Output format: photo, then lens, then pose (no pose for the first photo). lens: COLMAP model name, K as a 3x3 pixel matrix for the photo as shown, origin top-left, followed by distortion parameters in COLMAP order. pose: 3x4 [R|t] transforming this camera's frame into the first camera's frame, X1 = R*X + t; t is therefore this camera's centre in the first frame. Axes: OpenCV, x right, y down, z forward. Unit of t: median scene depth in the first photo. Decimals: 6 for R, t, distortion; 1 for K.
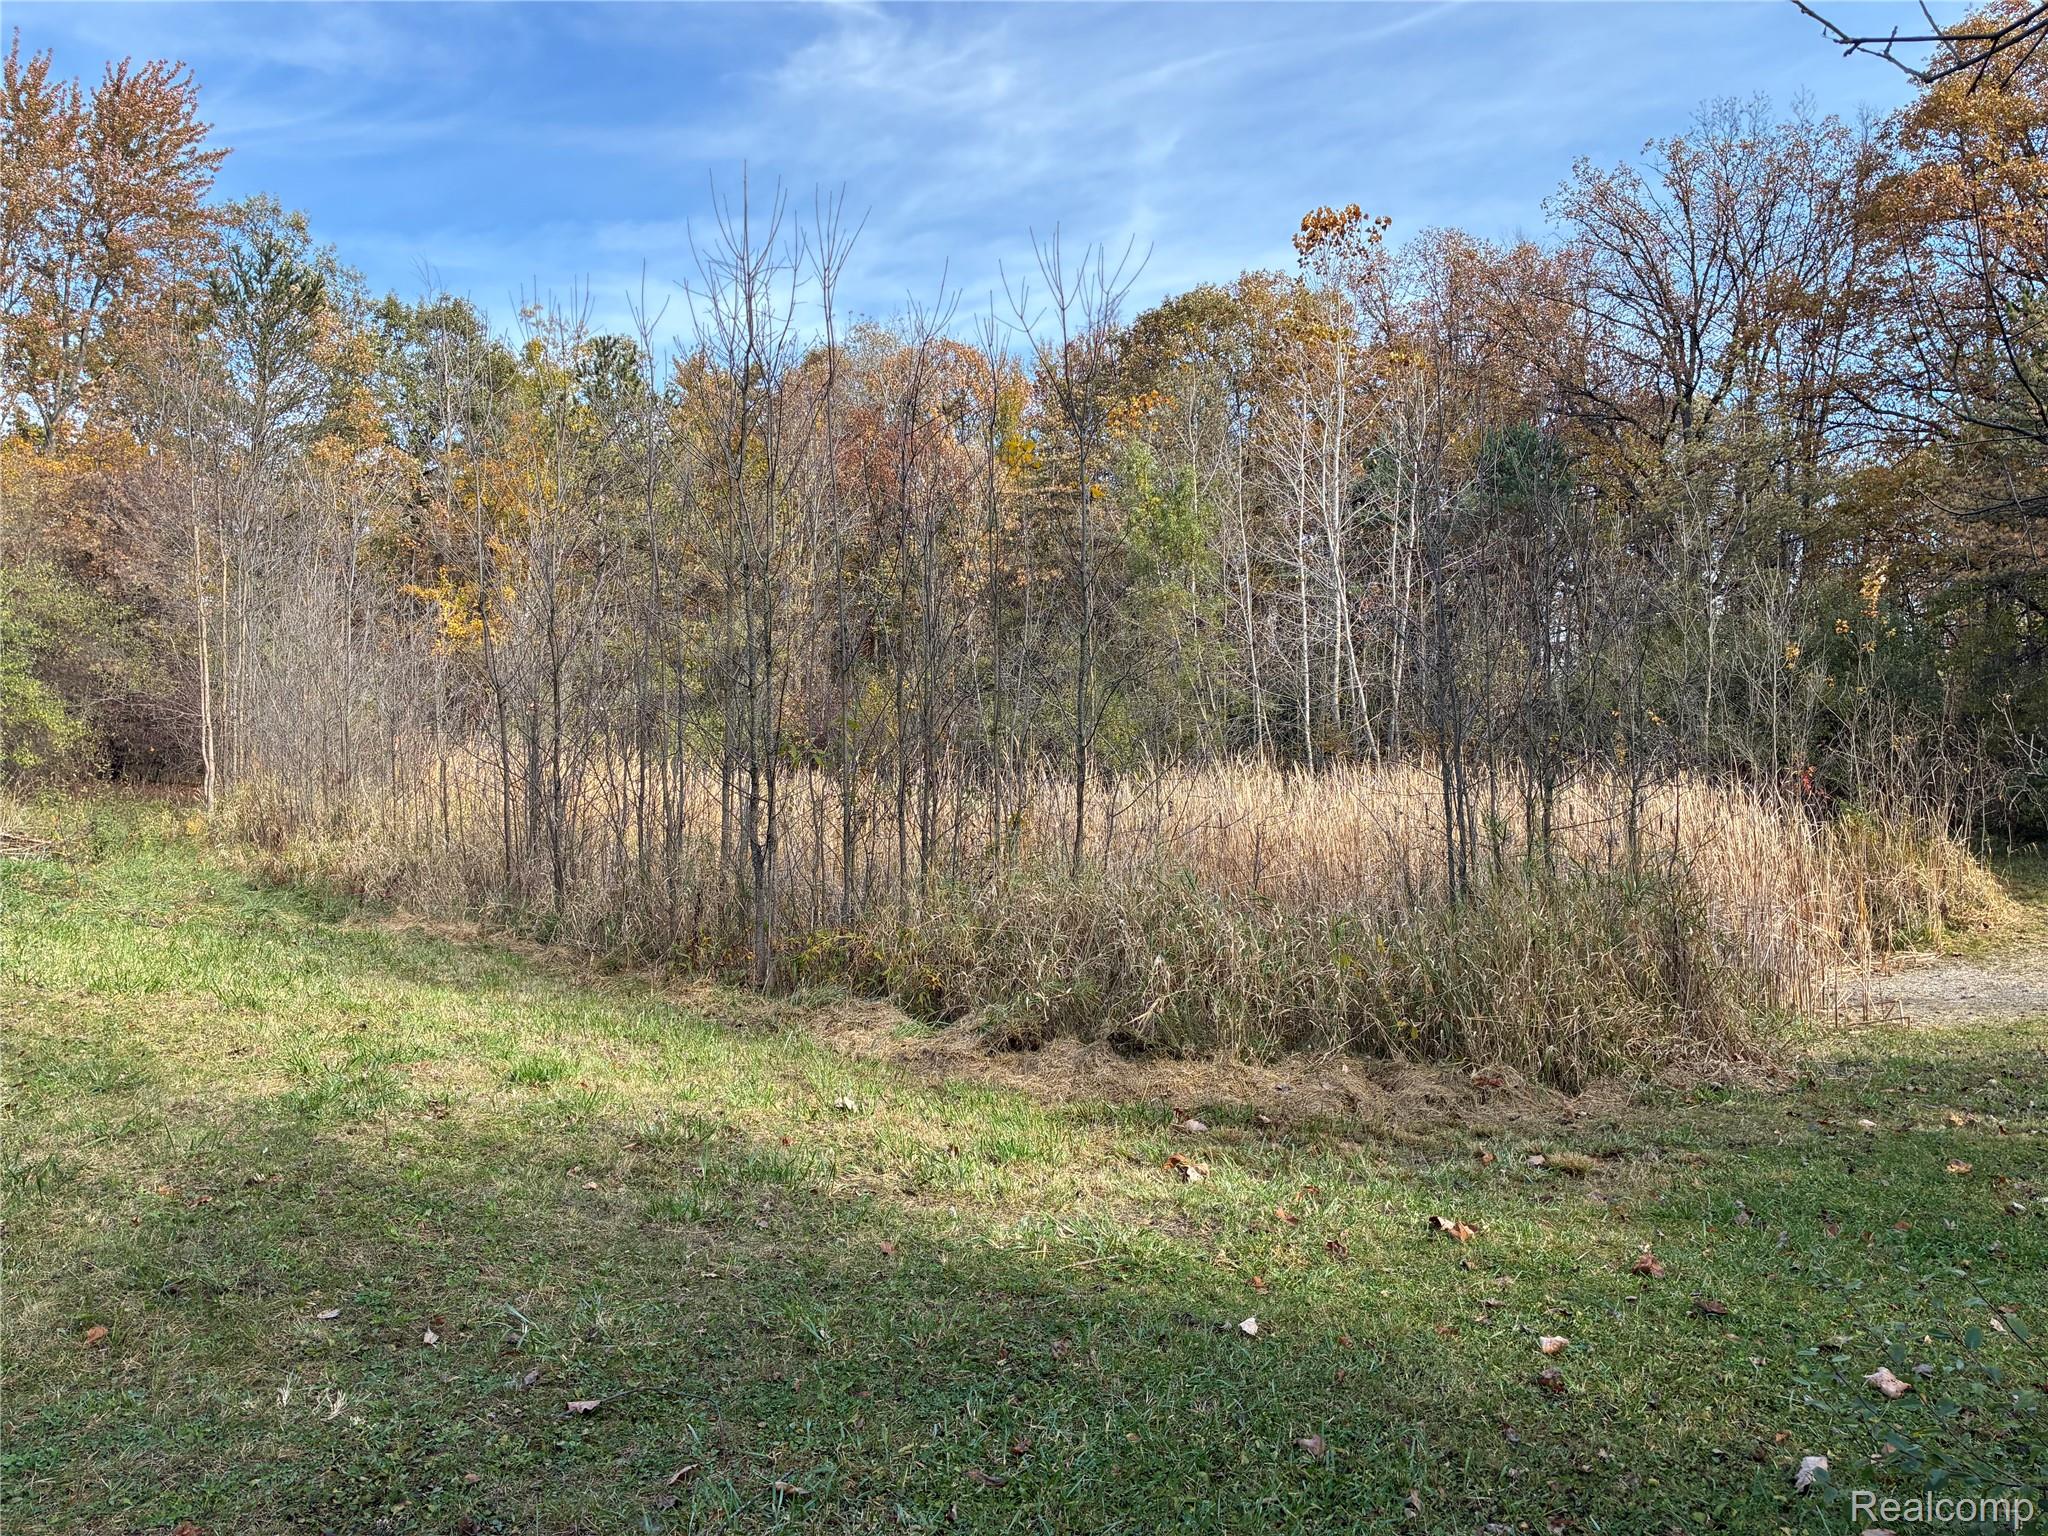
lens RADIAL K [[1552.4, 0, 1022.7], [0, 1552.4, 760.1], [0, 0, 1]] dist [0.051309, -0.067293]
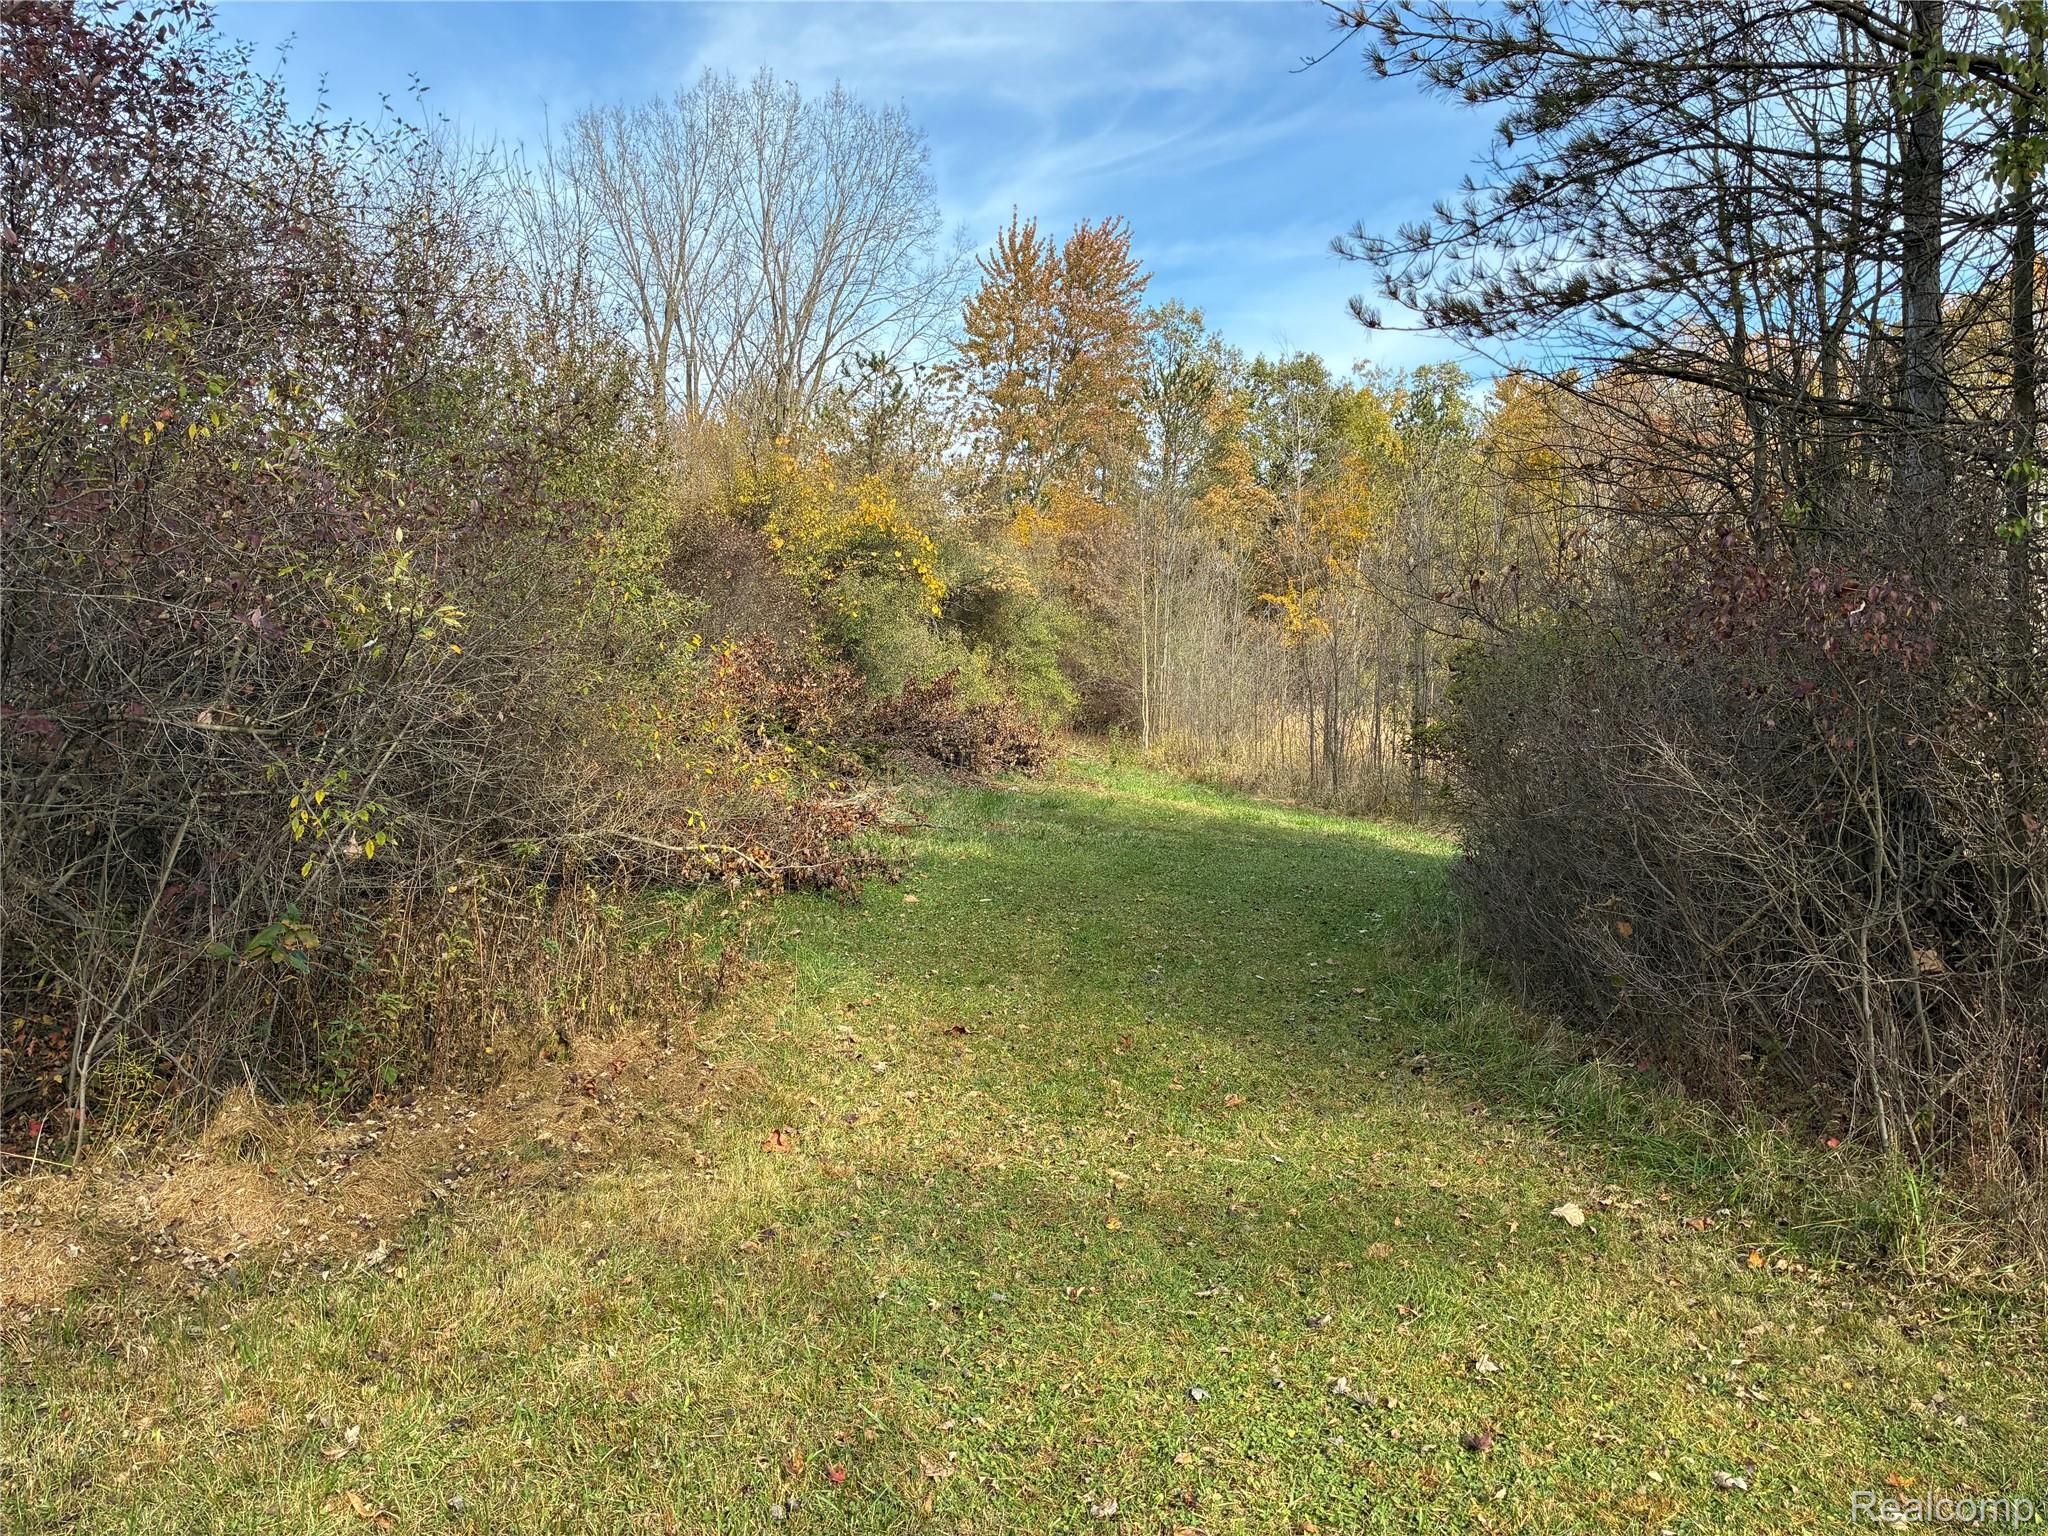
lens RADIAL K [[1552.4, 0, 1023.5], [0, 1552.4, 764.1], [0, 0, 1]] dist [0.051309, -0.067293]
pose [[0.864000, 0.027710, -0.502729, 0.094965], [-0.016860, 0.999517, 0.026117, 0.003654], [0.503210, -0.014089, 0.864049, -0.242793]]
